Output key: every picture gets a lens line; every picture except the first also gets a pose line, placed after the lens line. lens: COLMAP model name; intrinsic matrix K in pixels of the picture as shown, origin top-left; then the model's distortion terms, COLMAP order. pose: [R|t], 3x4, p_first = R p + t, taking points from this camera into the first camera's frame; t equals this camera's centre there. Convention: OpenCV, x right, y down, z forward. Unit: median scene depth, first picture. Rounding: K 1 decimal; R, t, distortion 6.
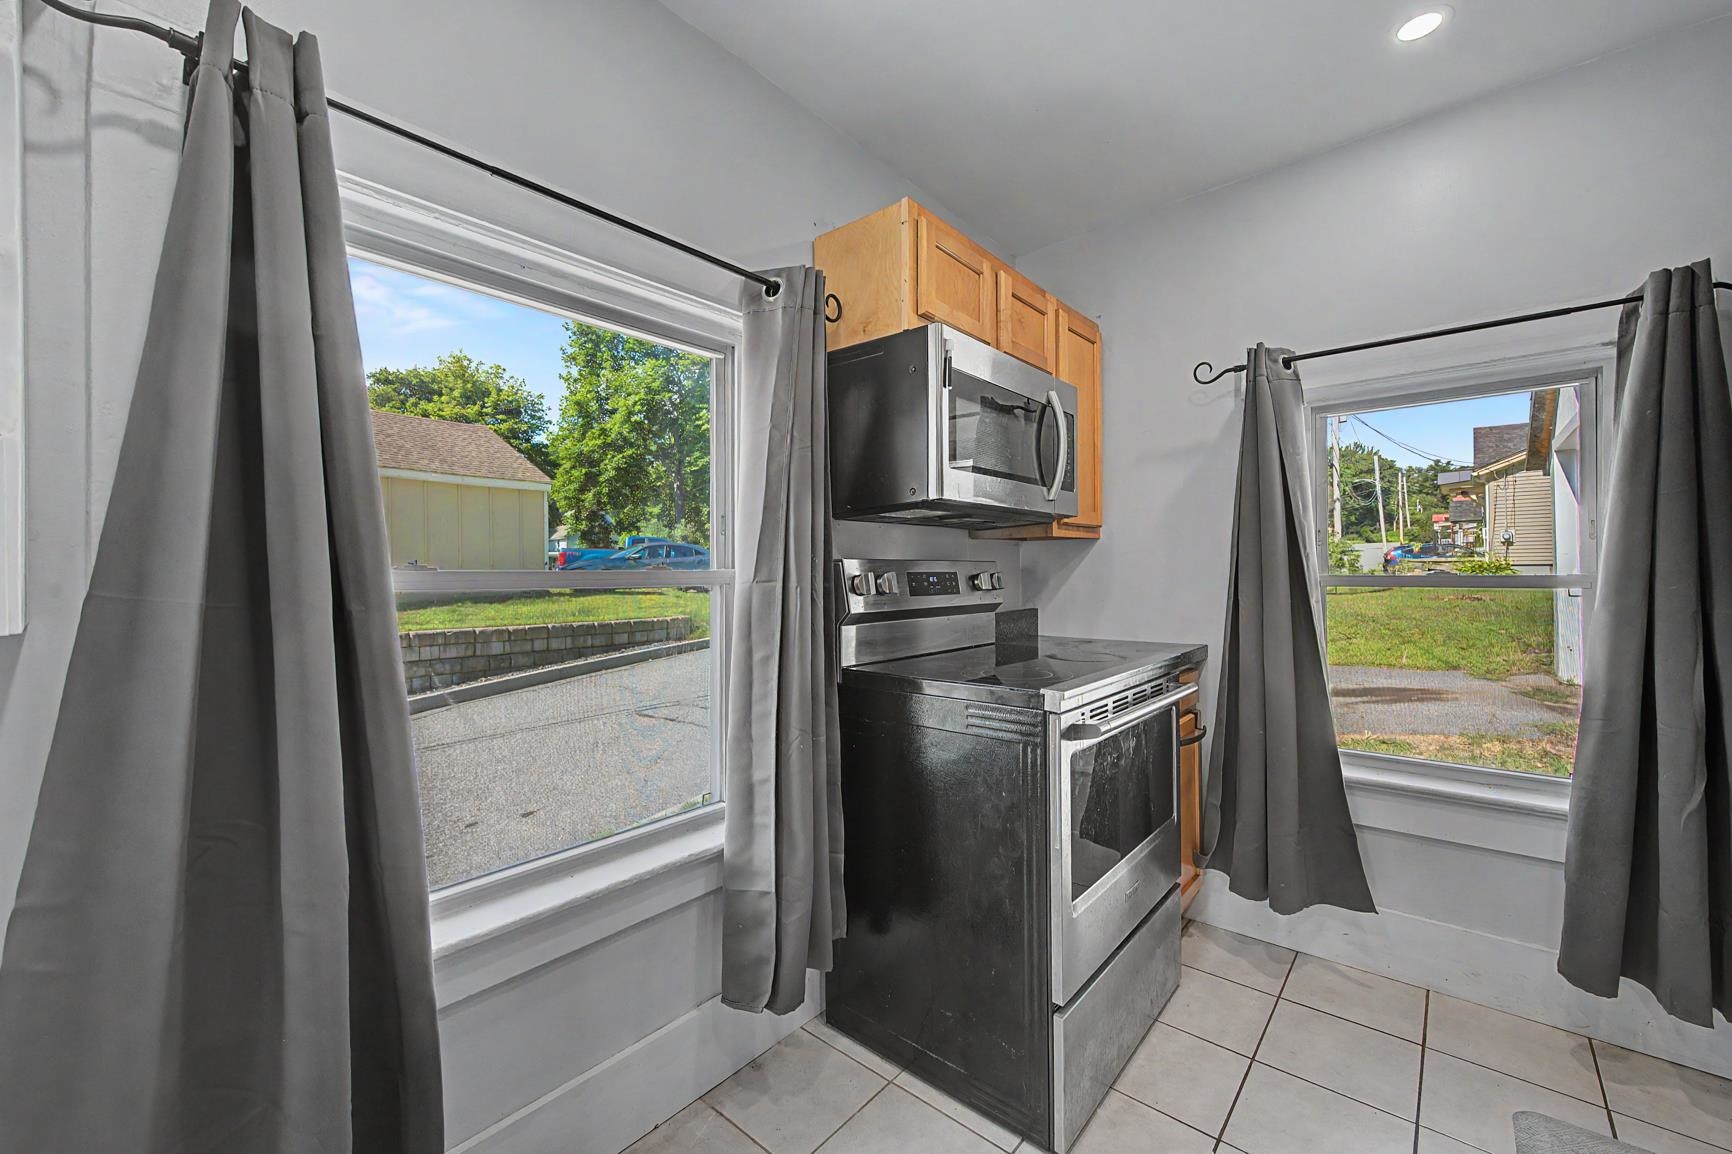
lens RADIAL K [[686.3, 0, 866.1], [0, 686.3, 568.3], [0, 0, 1]] dist [0.005940, -0.001806]
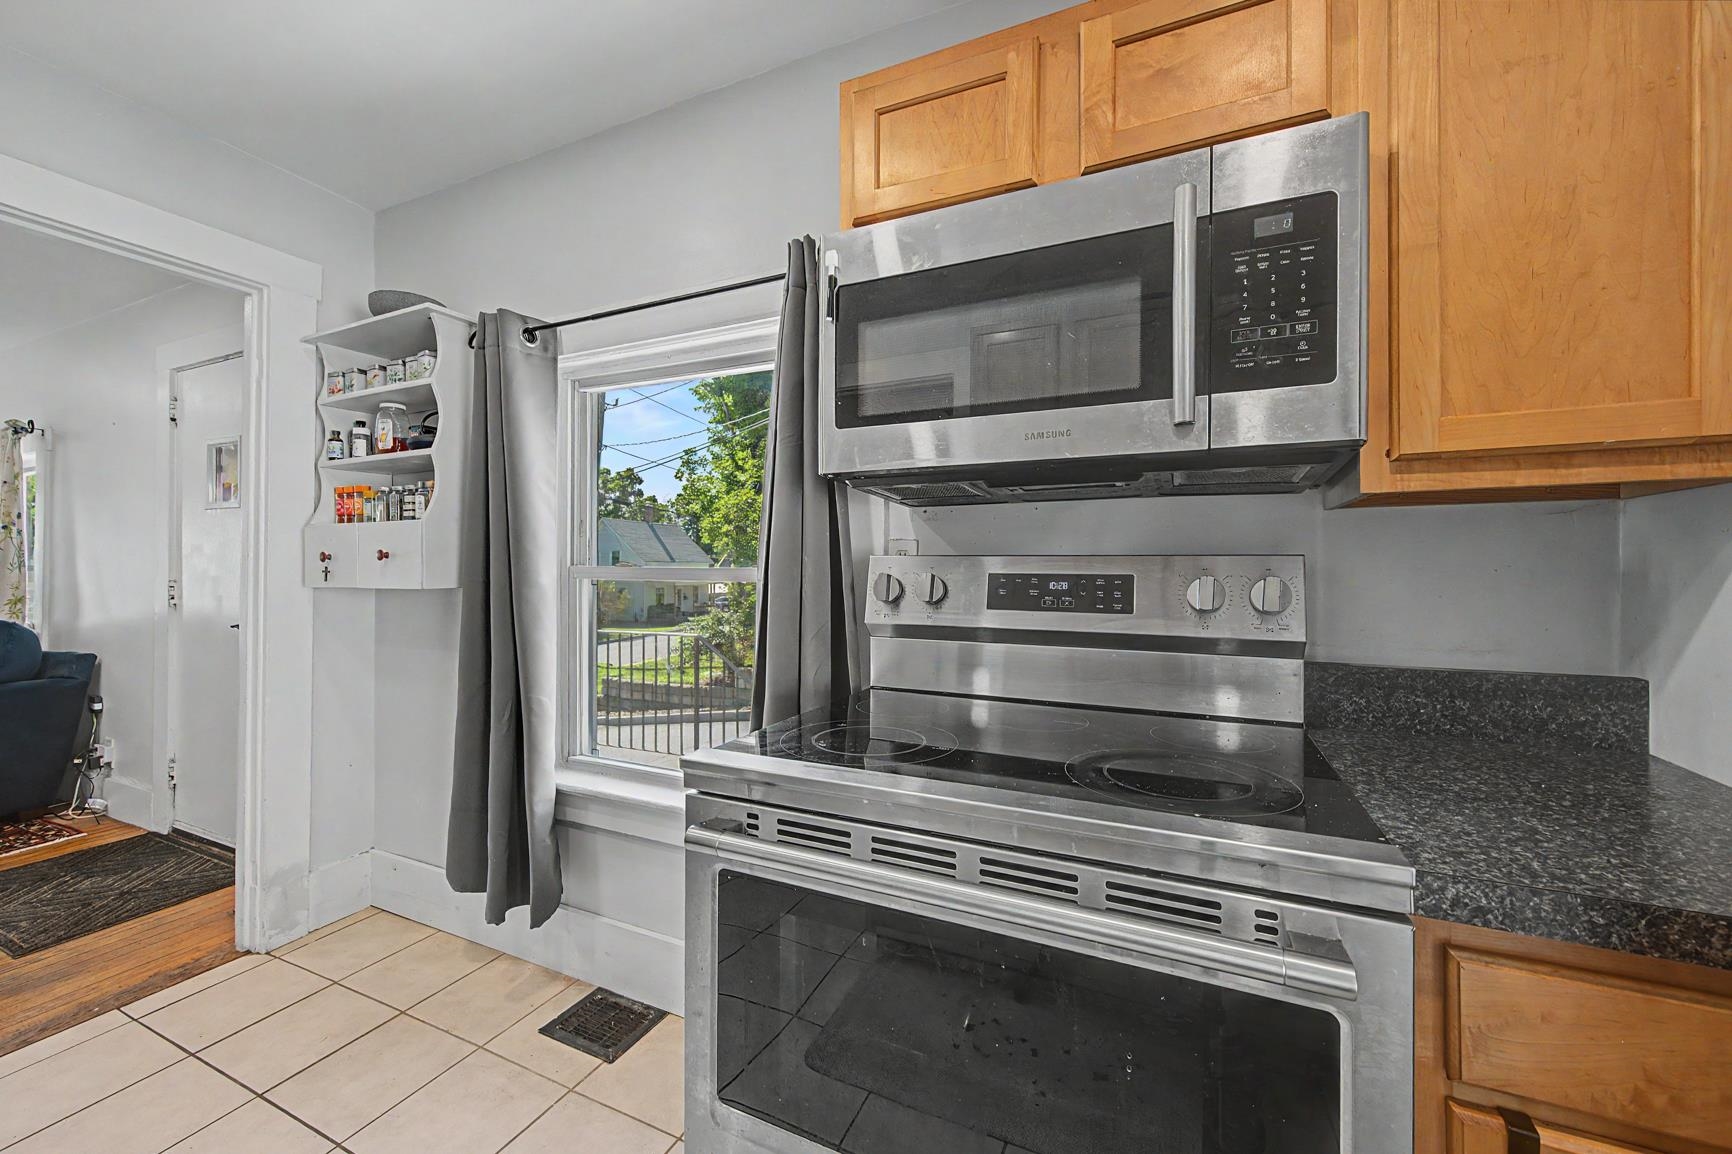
lens RADIAL K [[686.3, 0, 875.0], [0, 686.3, 562.8], [0, 0, 1]] dist [0.005940, -0.001806]
pose [[0.263039, 0.006554, -0.964763, 0.719897], [0.001441, 0.999973, 0.007186, -0.010628], [0.964784, -0.003280, 0.263022, 0.740385]]
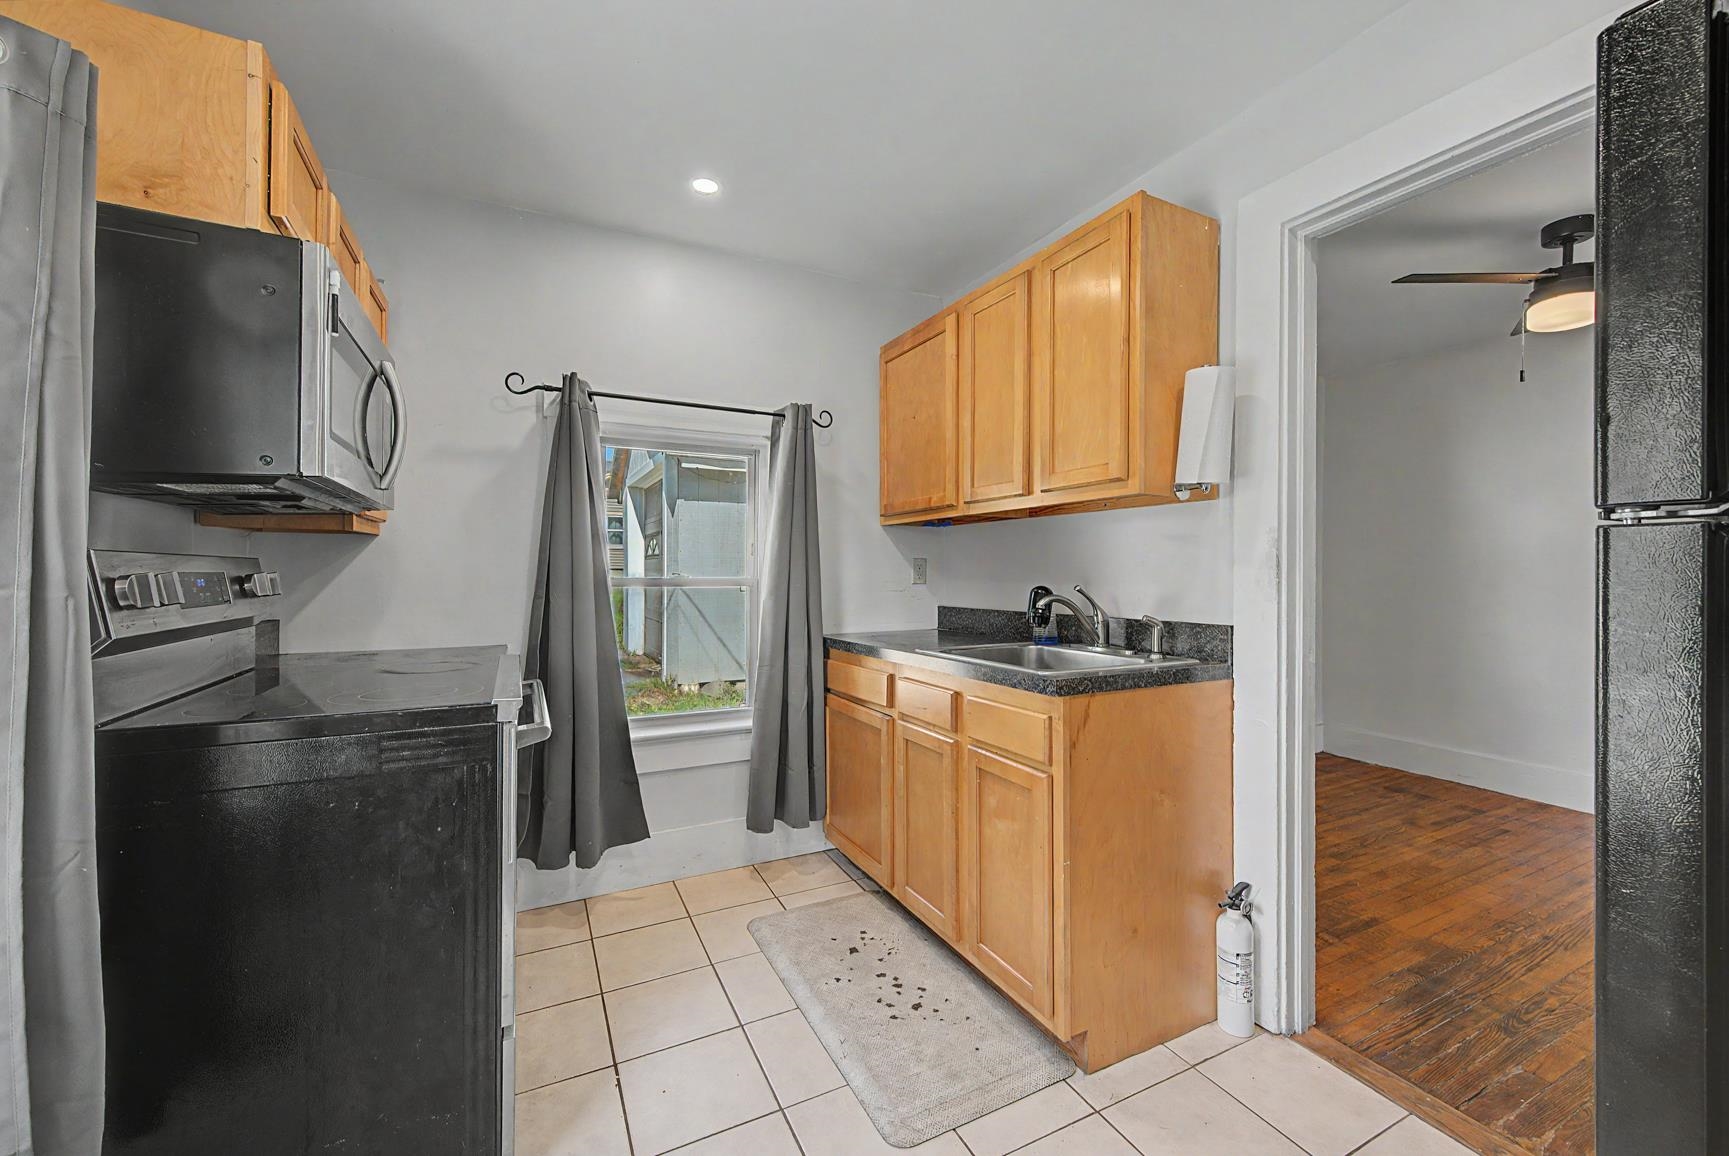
lens RADIAL K [[685.1, 0, 874.2], [0, 685.1, 573.7], [0, 0, 1]] dist [0.005940, -0.001806]
pose [[0.382489, 0.006720, 0.923936, -0.305305], [-0.012025, 0.999925, -0.002295, 0.000261], [-0.923882, -0.010232, 0.382541, 0.120661]]
